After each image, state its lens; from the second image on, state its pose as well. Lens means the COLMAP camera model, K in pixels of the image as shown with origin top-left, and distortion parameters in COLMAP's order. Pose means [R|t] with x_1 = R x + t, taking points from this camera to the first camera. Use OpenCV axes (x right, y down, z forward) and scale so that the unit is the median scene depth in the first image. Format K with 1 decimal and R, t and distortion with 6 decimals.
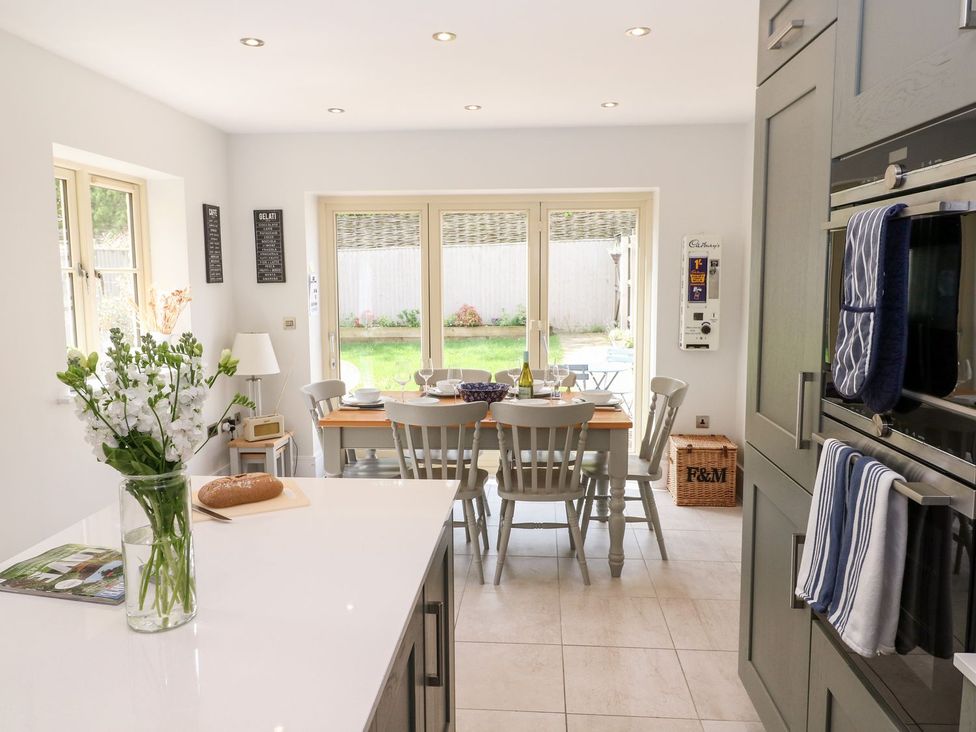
lens RADIAL K [[712.7, 0, 488.4], [0, 712.7, 354.6], [0, 0, 1]] dist [0.002130, -0.000878]
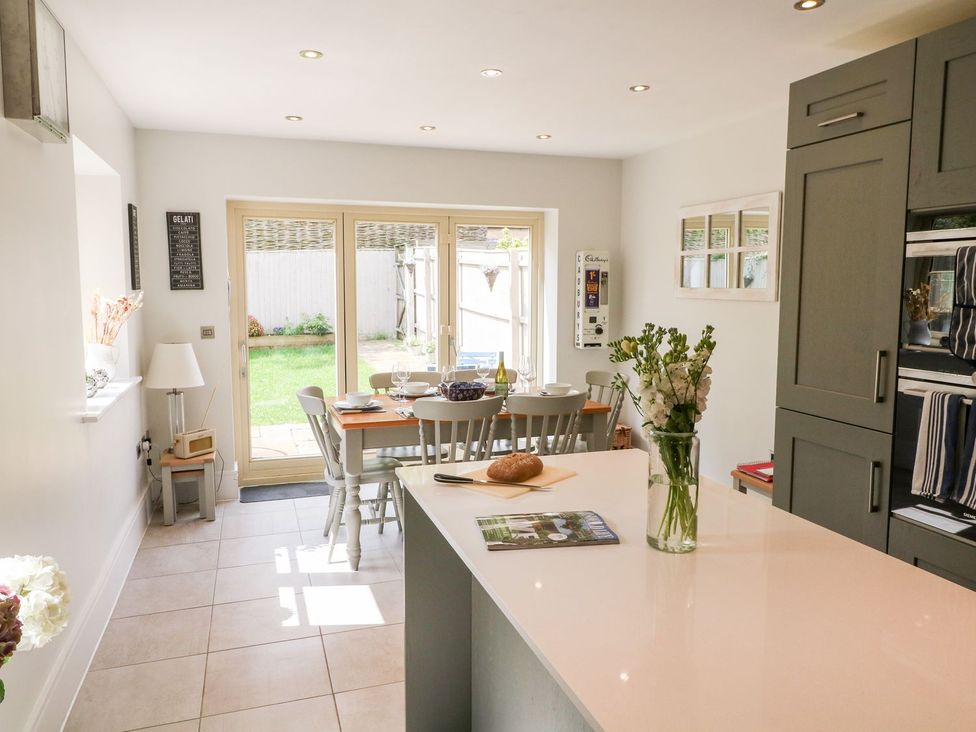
lens RADIAL K [[712.7, 0, 488.4], [0, 712.7, 354.6], [0, 0, 1]] dist [0.002130, -0.000878]
pose [[0.922692, -0.030649, 0.384318, -0.319669], [0.035274, 0.999365, -0.004989, 0.003879], [-0.383921, 0.018160, 0.923187, -0.022195]]
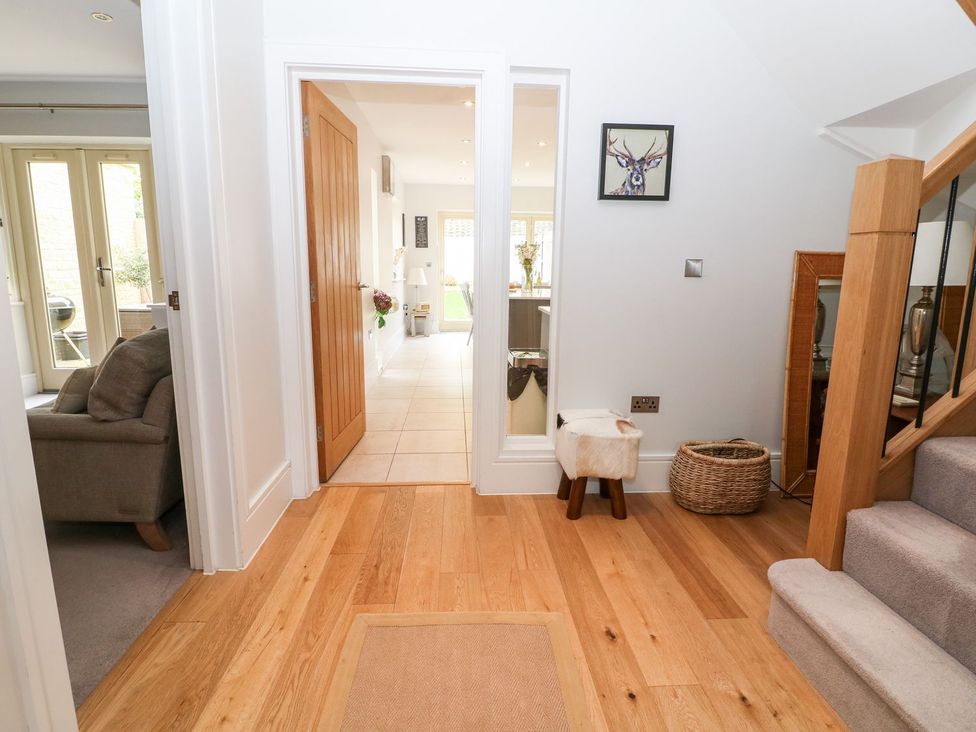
lens RADIAL K [[525.3, 0, 491.4], [0, 525.3, 362.3], [0, 0, 1]] dist [0.000716, -0.000552]
pose [[0.990517, -0.004992, 0.137298, -0.335782], [-0.004478, 0.997636, 0.068581, 0.169913], [-0.137316, -0.068545, 0.988153, -0.841309]]
